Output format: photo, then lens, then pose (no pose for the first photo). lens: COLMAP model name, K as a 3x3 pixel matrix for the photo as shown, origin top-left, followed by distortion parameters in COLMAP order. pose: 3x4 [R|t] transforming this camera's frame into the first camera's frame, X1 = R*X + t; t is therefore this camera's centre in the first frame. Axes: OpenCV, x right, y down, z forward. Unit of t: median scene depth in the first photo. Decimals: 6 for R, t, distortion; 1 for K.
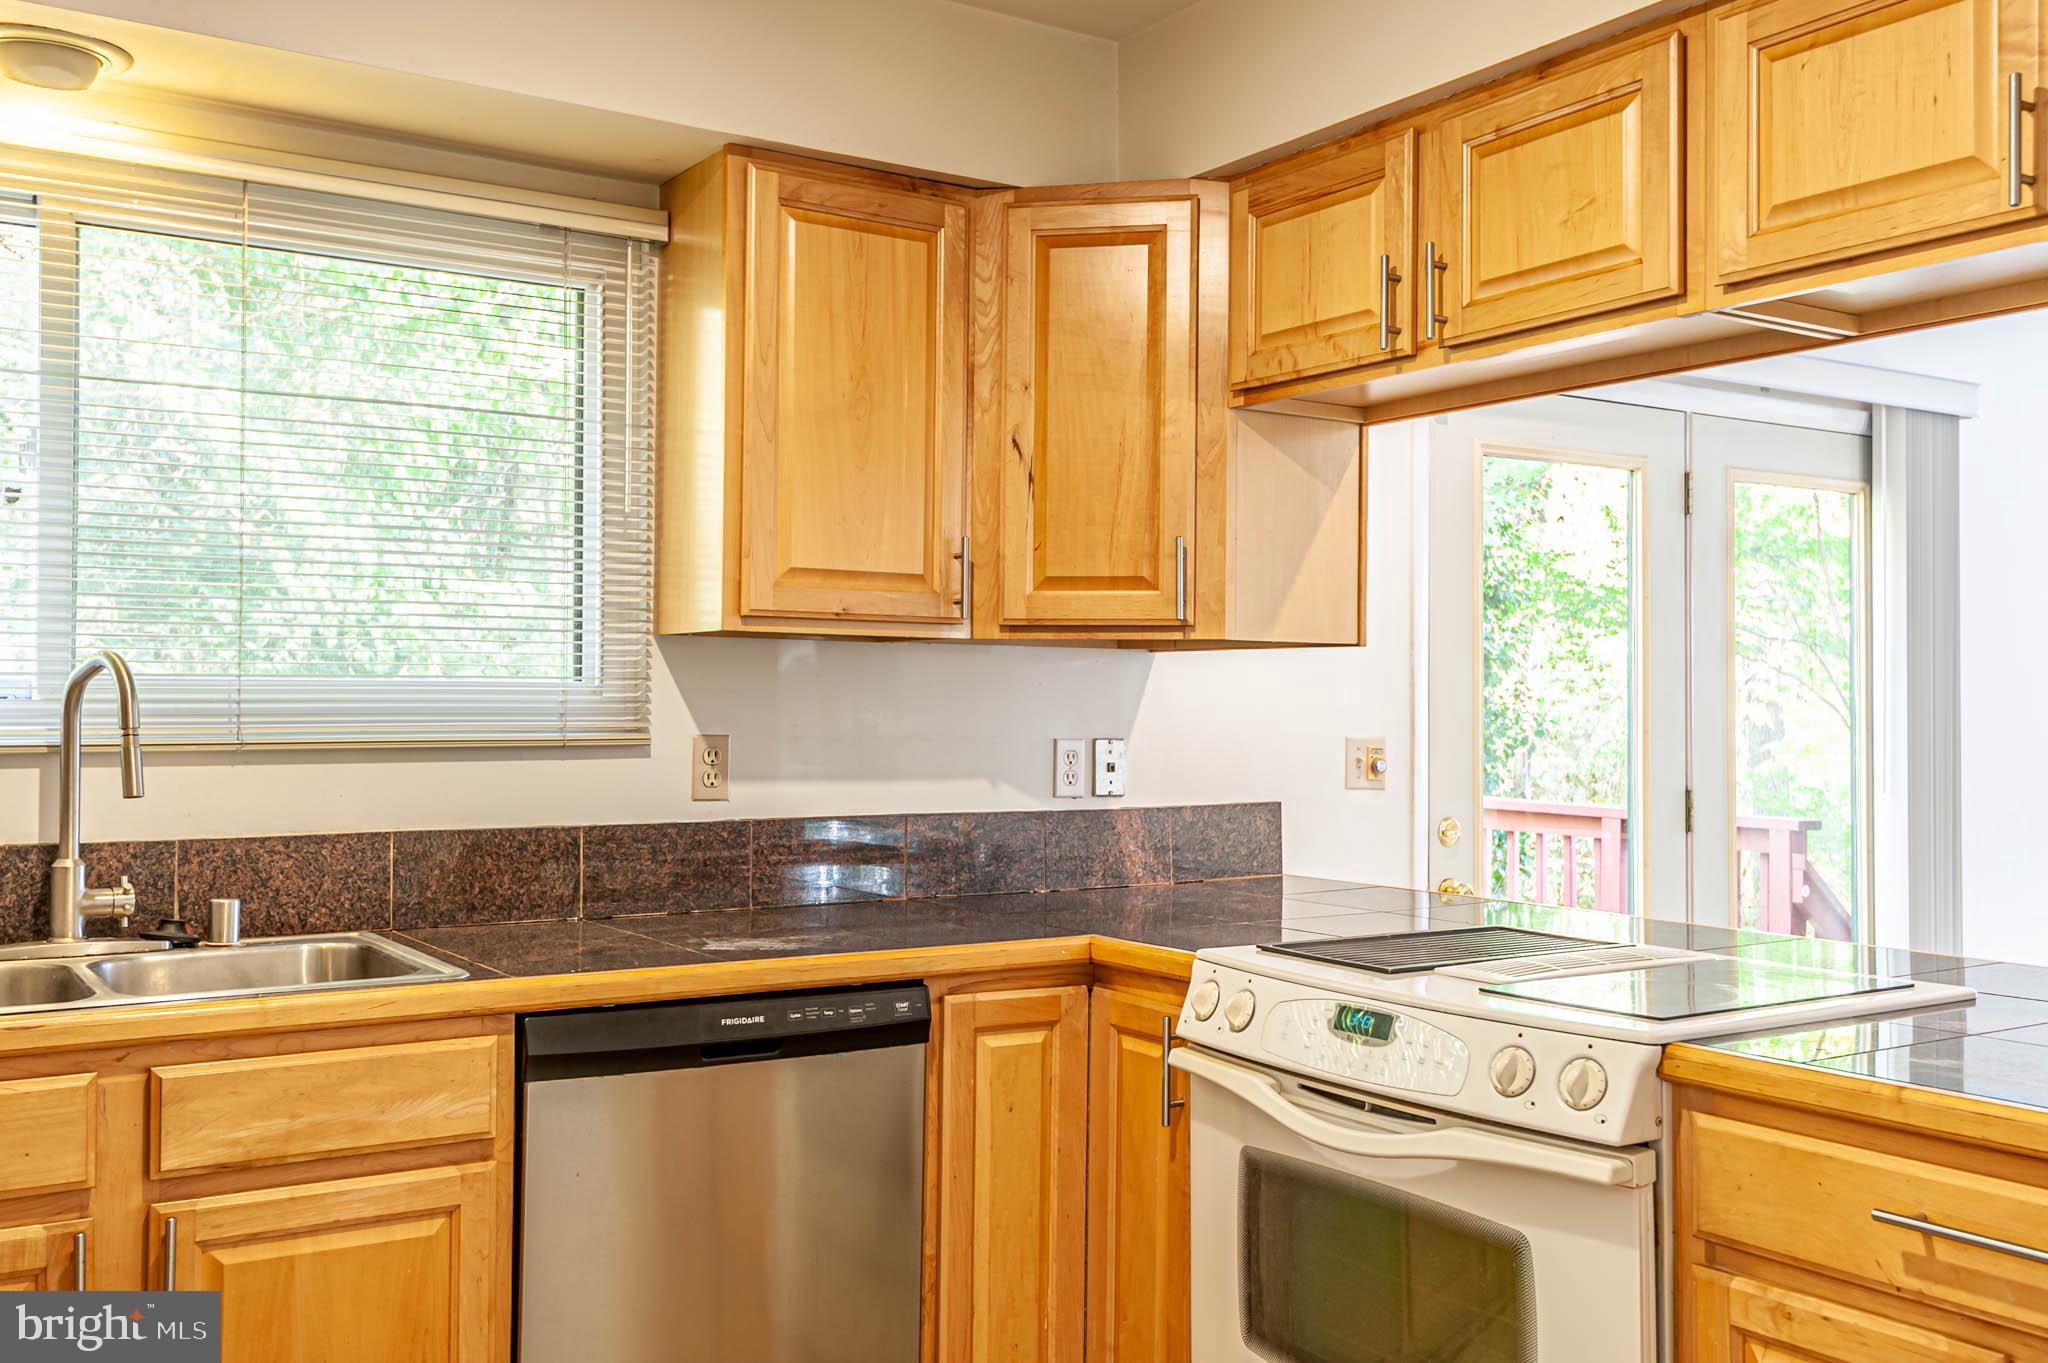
lens RADIAL K [[1883.7, 0, 1024.0], [0, 1883.7, 681.5], [0, 0, 1]] dist [-0.019214, 0.168502]
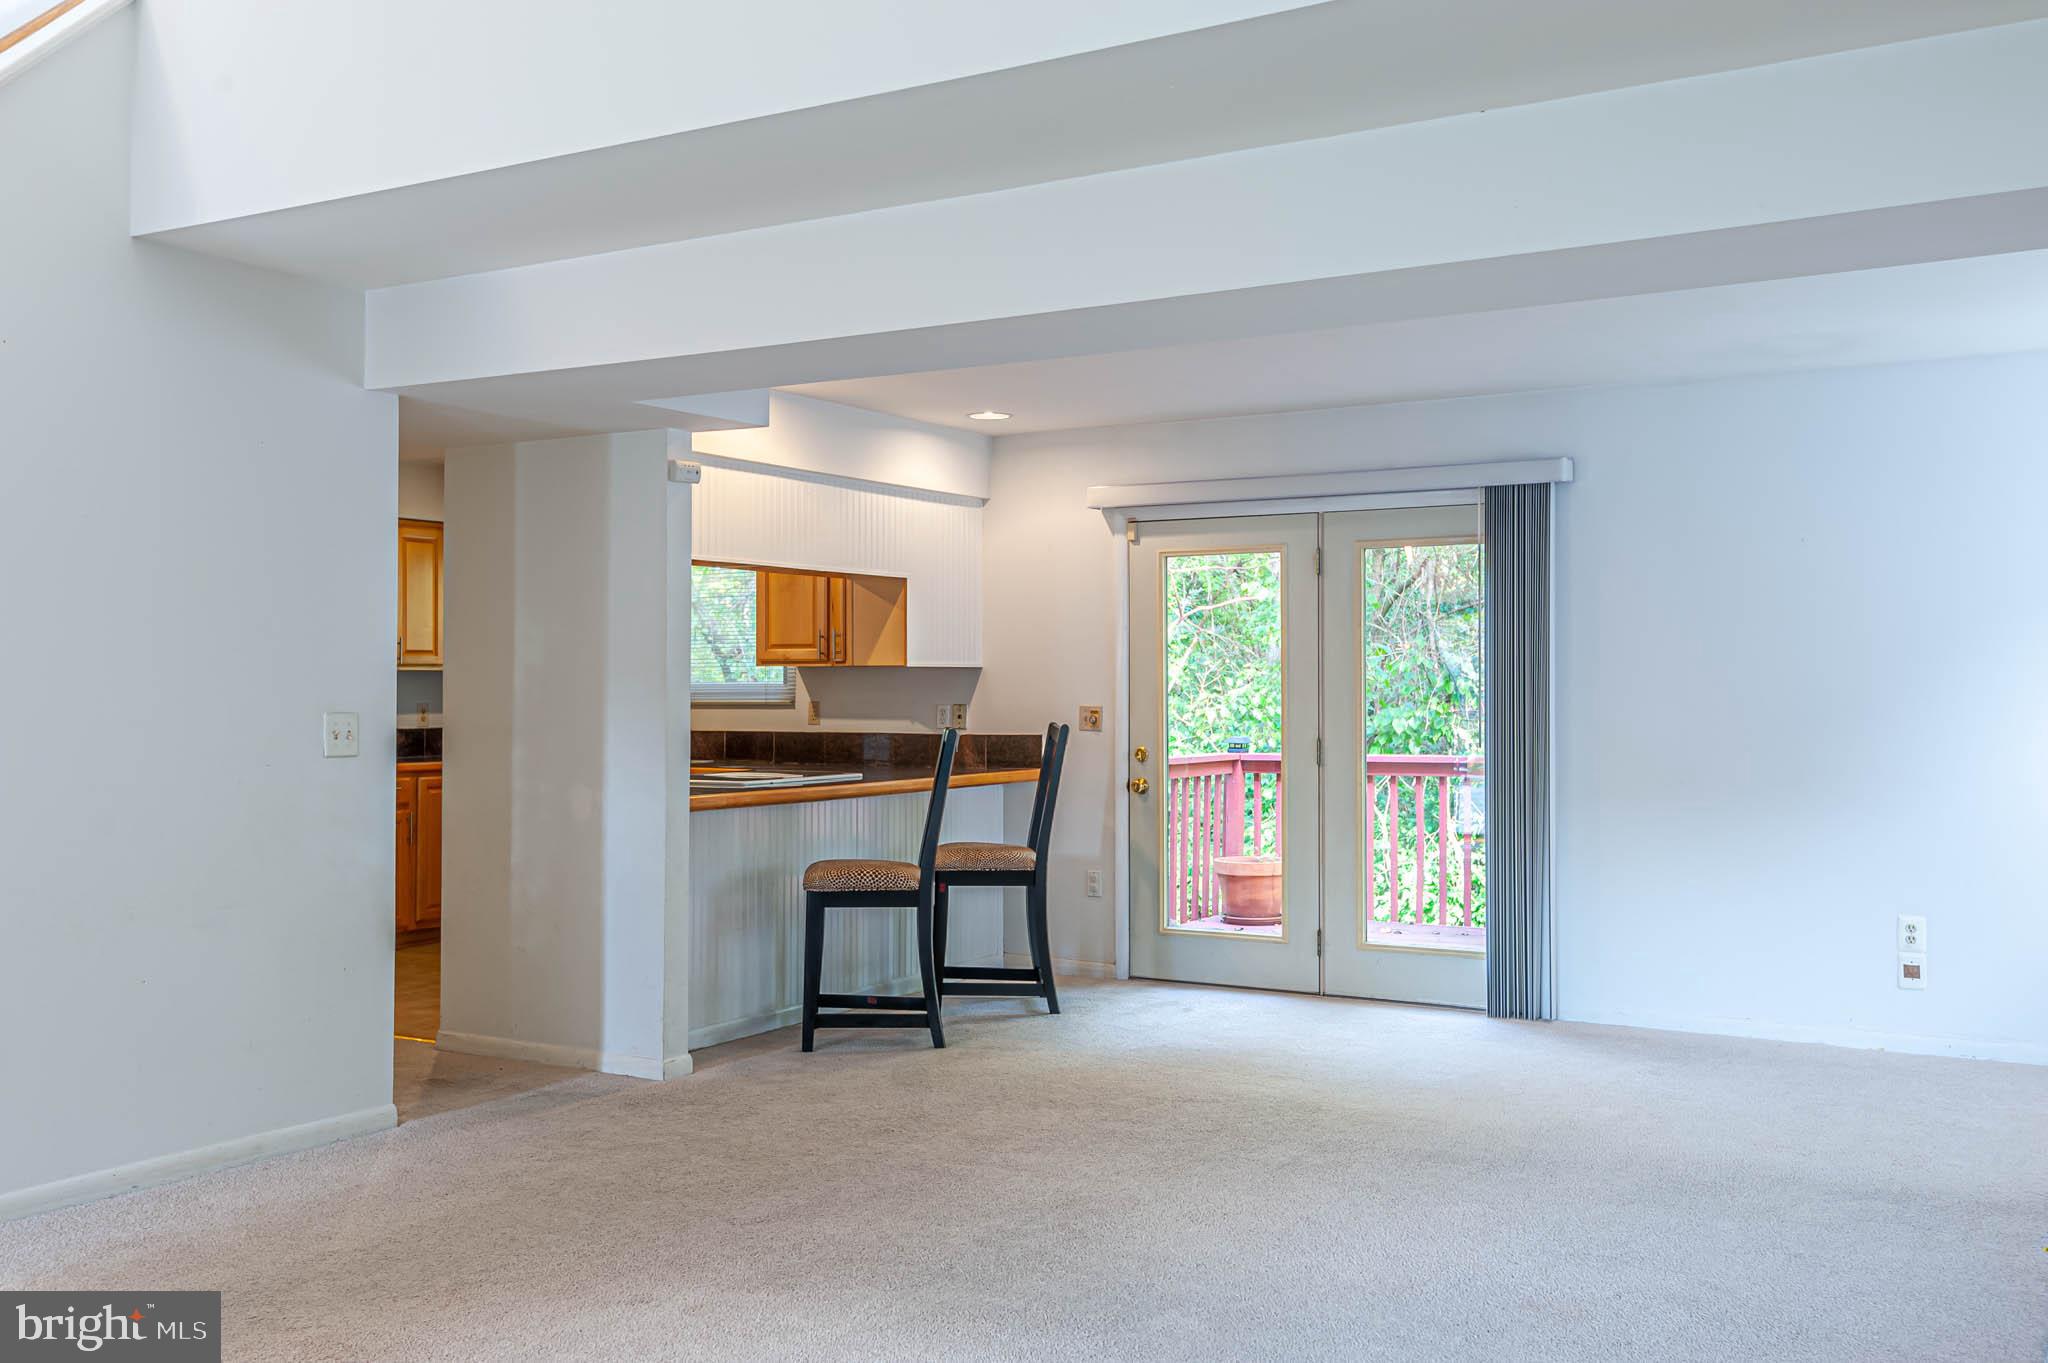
lens RADIAL K [[1883.7, 0, 1024.0], [0, 1883.7, 681.5], [0, 0, 1]] dist [-0.019214, 0.168502]
pose [[0.428564, -0.009156, -0.903465, 2.519452], [0.012154, 0.999917, -0.004368, 0.015768], [0.903430, -0.009109, 0.428639, 0.091772]]
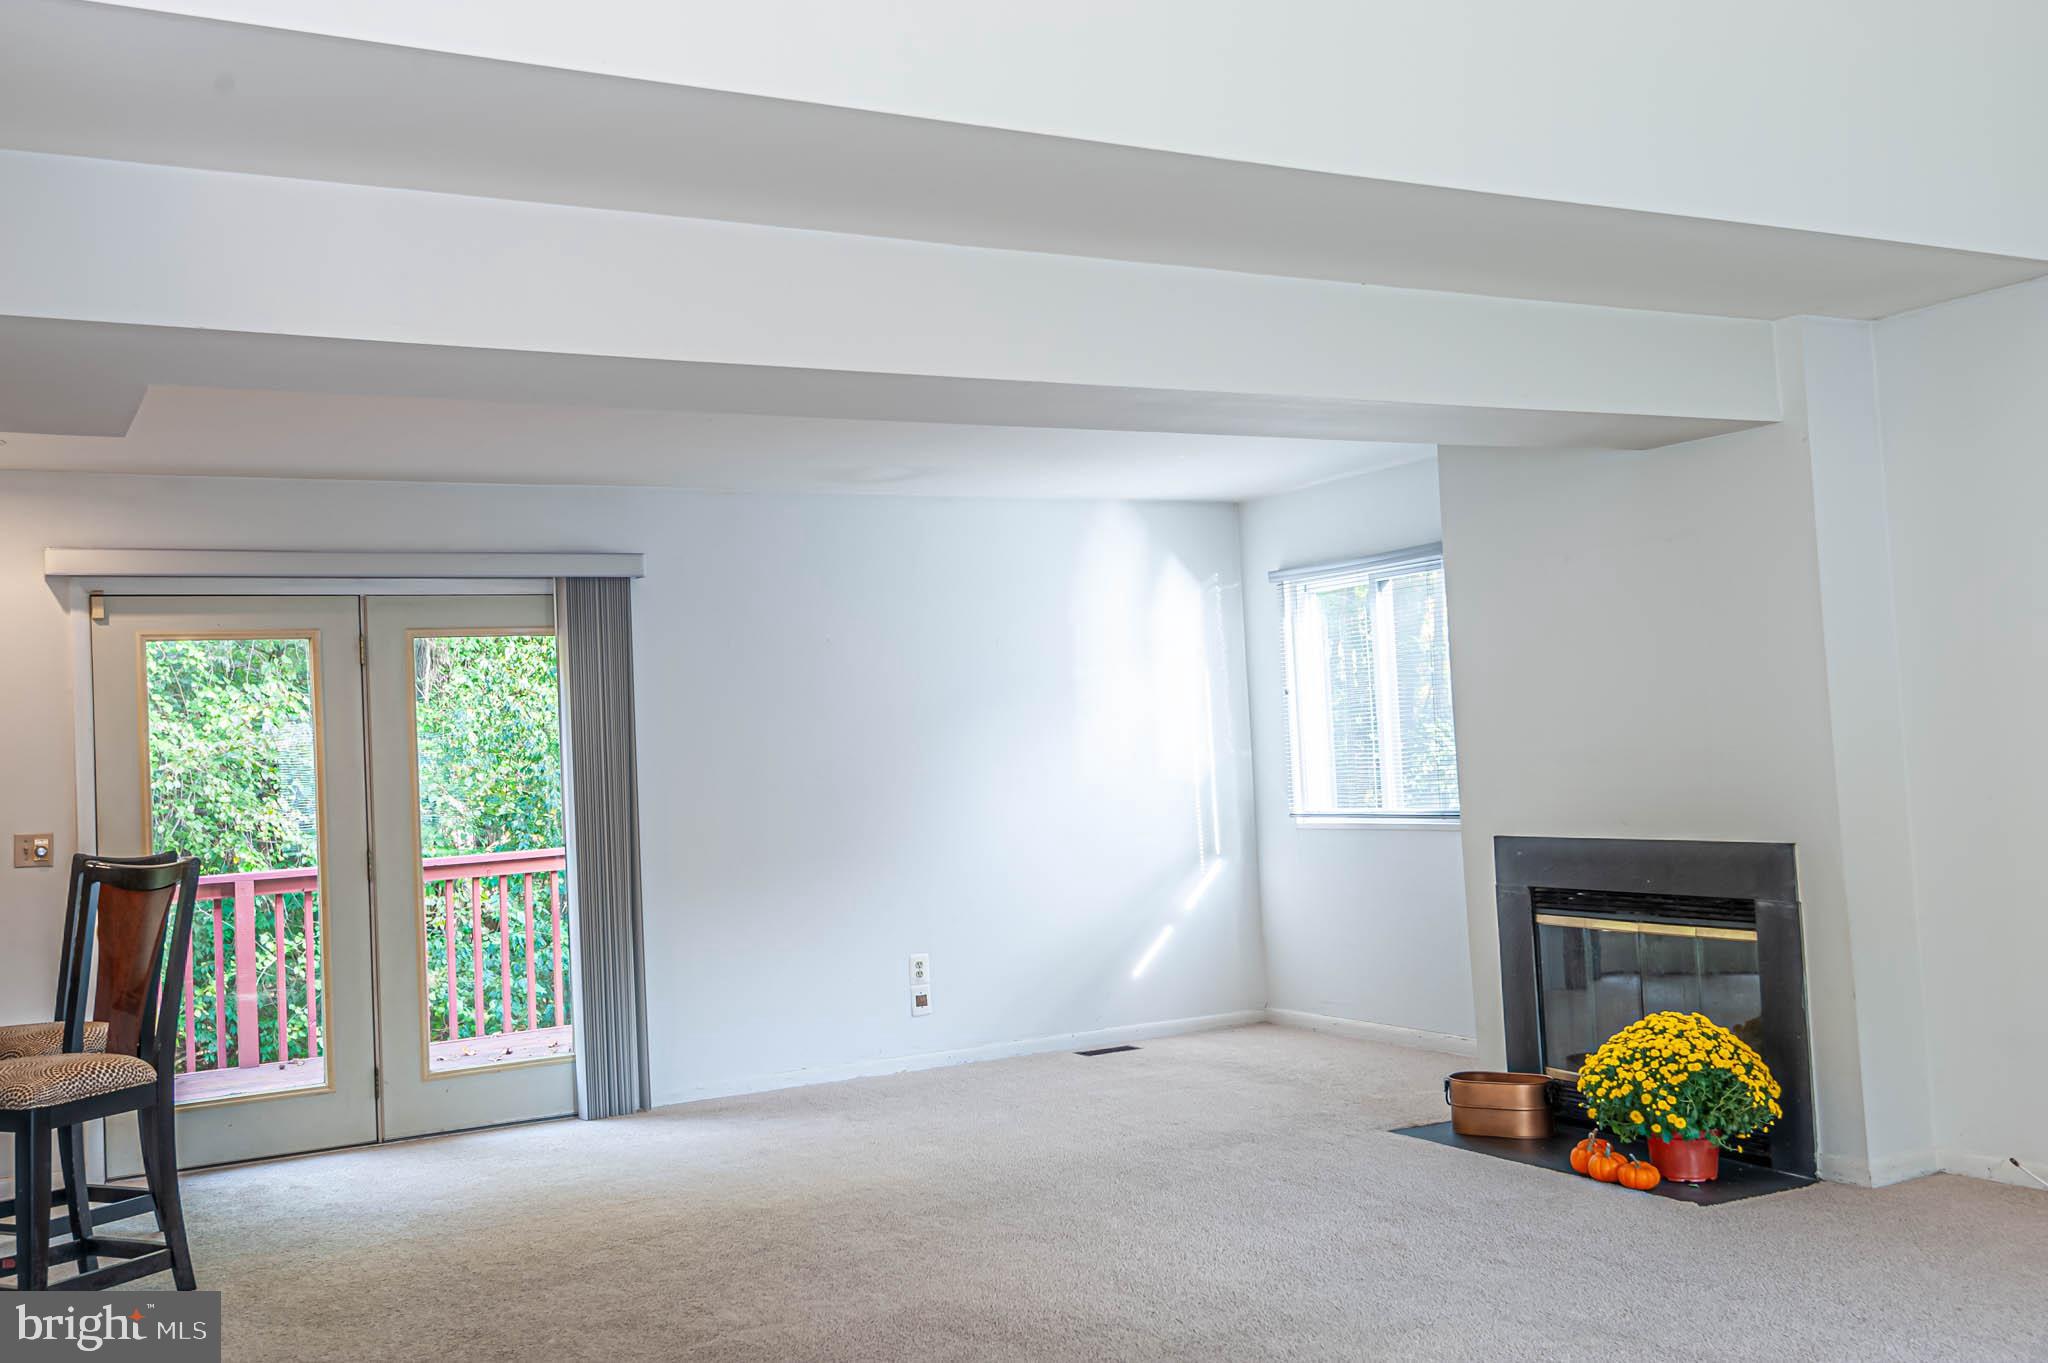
lens RADIAL K [[1883.7, 0, 1024.0], [0, 1883.7, 681.5], [0, 0, 1]] dist [-0.019214, 0.168502]
pose [[0.995154, -0.056334, -0.080590, 1.416794], [0.054756, 0.998265, -0.021658, -0.021229], [0.081670, 0.017140, 0.996512, -0.603332]]
